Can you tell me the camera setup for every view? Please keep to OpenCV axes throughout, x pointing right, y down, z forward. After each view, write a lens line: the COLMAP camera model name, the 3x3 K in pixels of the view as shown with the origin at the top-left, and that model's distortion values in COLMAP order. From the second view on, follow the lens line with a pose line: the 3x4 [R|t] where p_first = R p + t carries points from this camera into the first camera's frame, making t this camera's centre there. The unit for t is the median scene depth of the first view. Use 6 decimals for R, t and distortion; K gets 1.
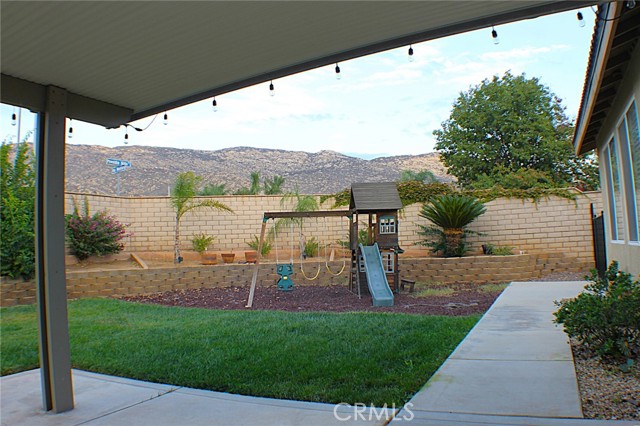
lens RADIAL K [[477.0, 0, 320.0], [0, 477.0, 213.0], [0, 0, 1]] dist [-0.213192, 0.066554]
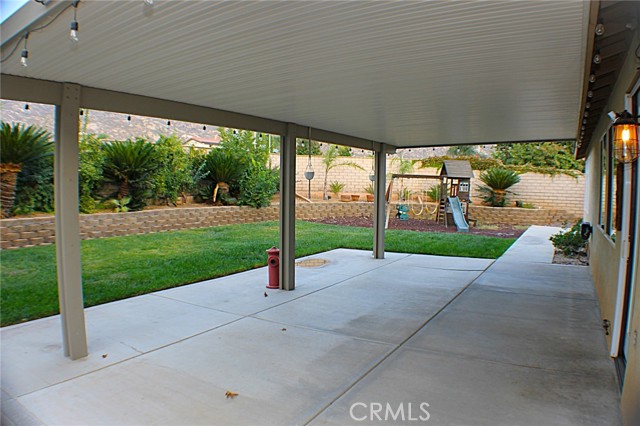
lens RADIAL K [[477.0, 0, 320.0], [0, 477.0, 213.0], [0, 0, 1]] dist [-0.213192, 0.066554]
pose [[0.997303, 0.062410, -0.038614, -0.268686], [-0.056415, 0.988467, 0.140538, -0.076554], [0.046940, -0.137981, 0.989322, -0.622440]]
